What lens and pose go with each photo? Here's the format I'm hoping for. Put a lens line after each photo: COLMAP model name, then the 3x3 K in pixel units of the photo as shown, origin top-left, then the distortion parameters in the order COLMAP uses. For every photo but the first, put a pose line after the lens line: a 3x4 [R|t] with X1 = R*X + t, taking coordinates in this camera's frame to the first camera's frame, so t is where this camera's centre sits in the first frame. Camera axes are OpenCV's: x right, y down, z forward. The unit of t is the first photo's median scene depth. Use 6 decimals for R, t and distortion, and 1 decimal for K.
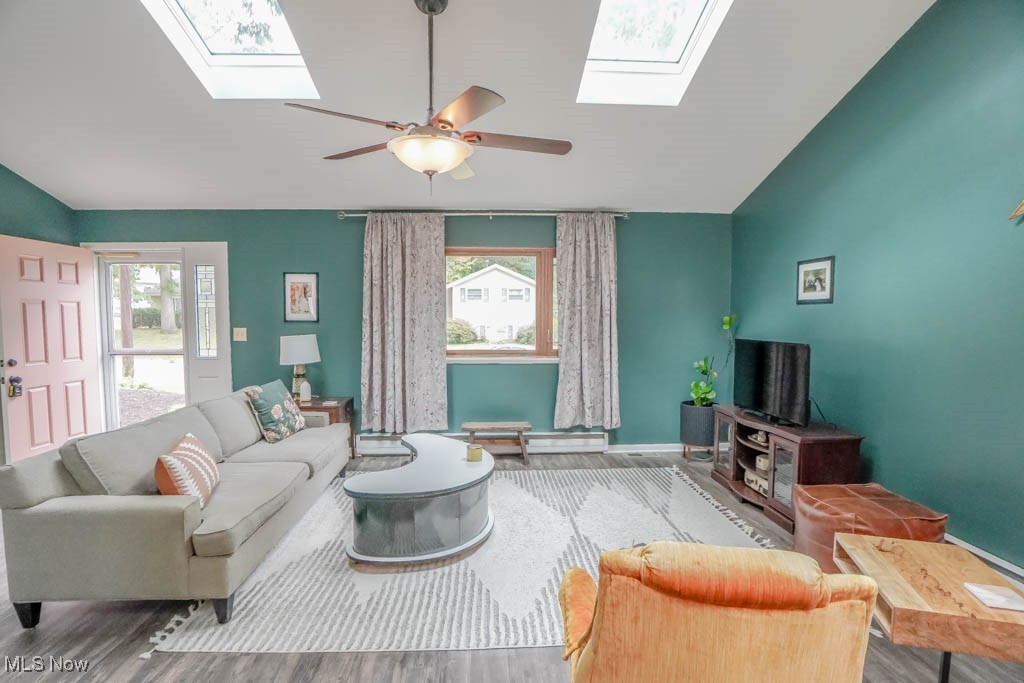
lens RADIAL K [[512.8, 0, 517.4], [0, 512.8, 343.1], [0, 0, 1]] dist [-0.030663, 0.002137]
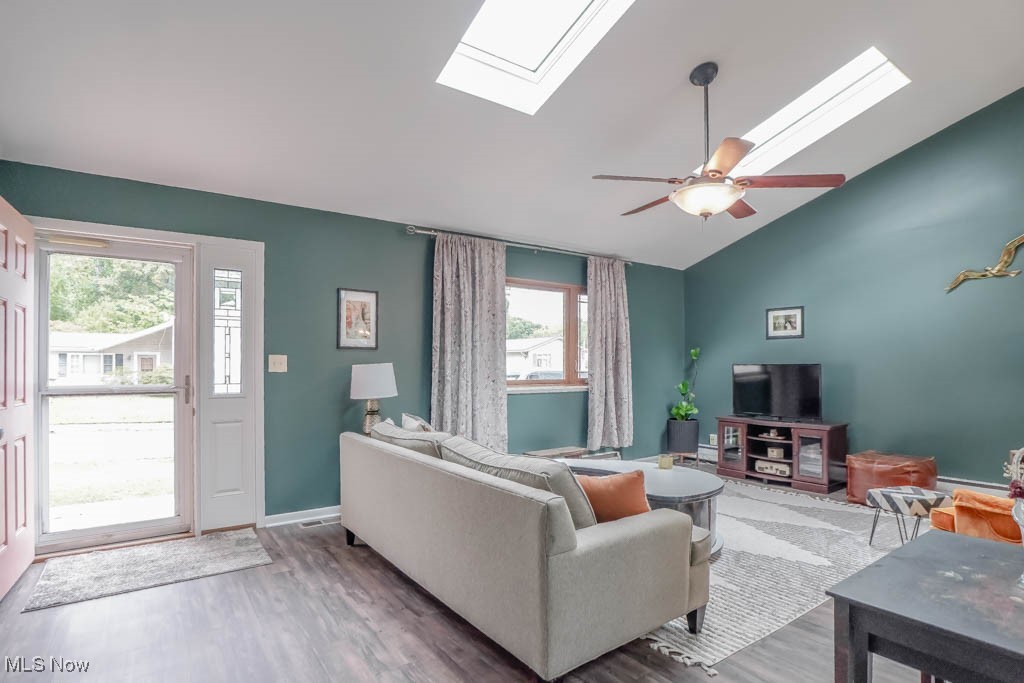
lens RADIAL K [[512.8, 0, 535.9], [0, 512.8, 359.1], [0, 0, 1]] dist [-0.030663, 0.002137]
pose [[0.838463, 0.004263, 0.544941, -0.640526], [0.031590, 0.997908, -0.056410, 0.032038], [-0.544041, 0.064513, 0.836575, 0.144267]]
